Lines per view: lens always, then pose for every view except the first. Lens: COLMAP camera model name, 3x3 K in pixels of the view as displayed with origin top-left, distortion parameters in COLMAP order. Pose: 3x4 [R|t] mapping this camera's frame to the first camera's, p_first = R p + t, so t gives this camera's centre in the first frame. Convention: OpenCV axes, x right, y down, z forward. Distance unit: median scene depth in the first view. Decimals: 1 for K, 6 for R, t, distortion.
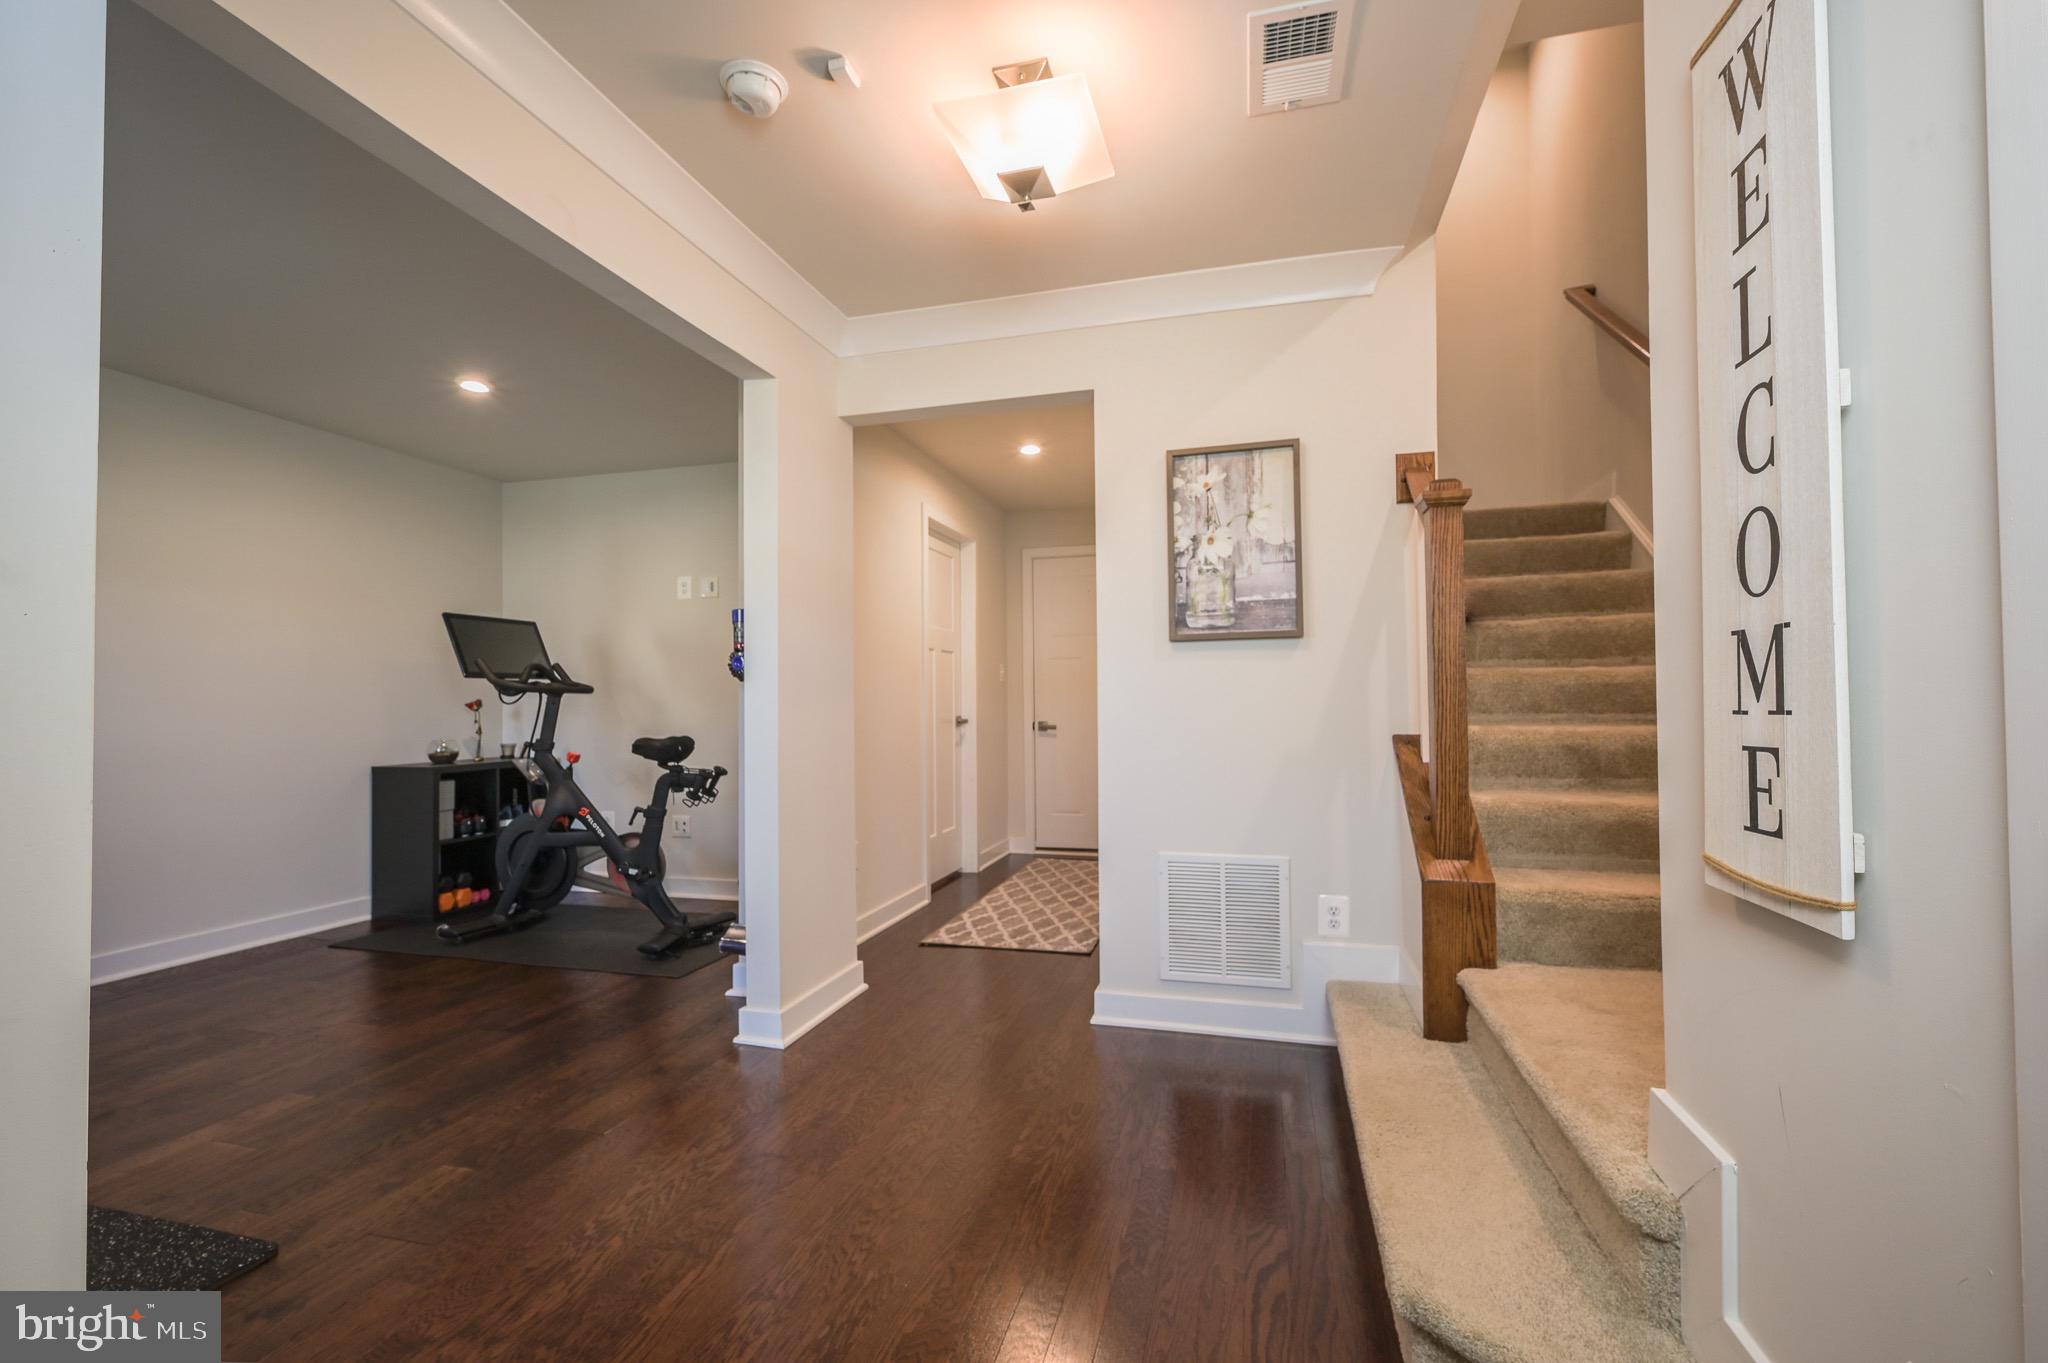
lens RADIAL K [[864.3, 0, 1030.6], [0, 864.3, 688.4], [0, 0, 1]] dist [0.000218, -0.000432]
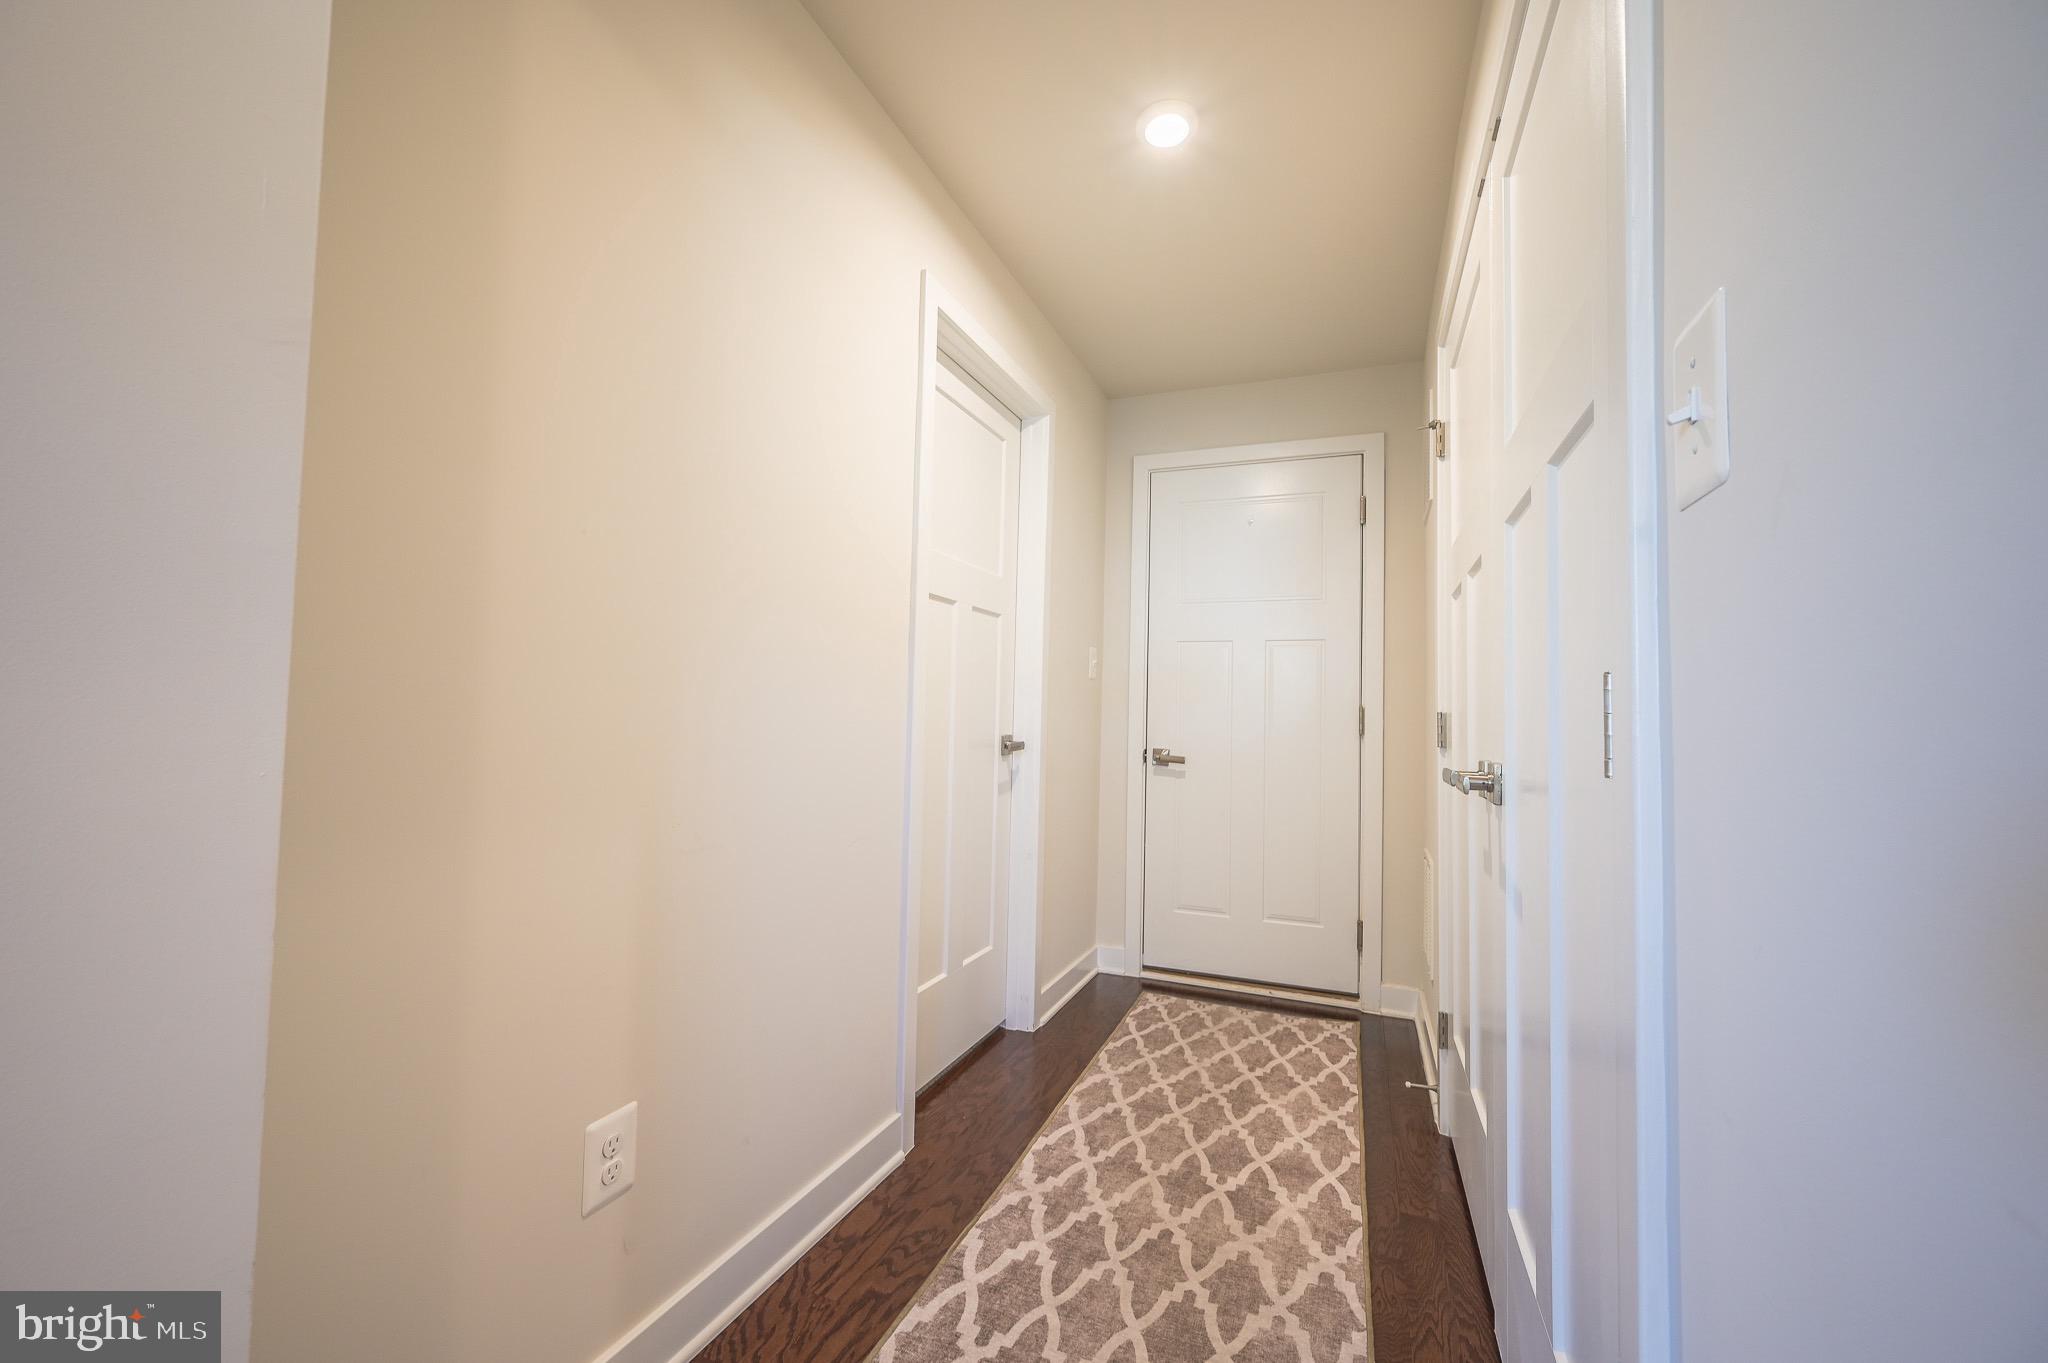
lens RADIAL K [[843.8, 0, 1020.5], [0, 843.8, 674.7], [0, 0, 1]] dist [-0.009651, 0.000130]
pose [[0.991431, 0.028825, -0.127413, -0.009583], [-0.032692, 0.999063, -0.028364, 0.008657], [0.126476, 0.032286, 0.991444, 0.466997]]
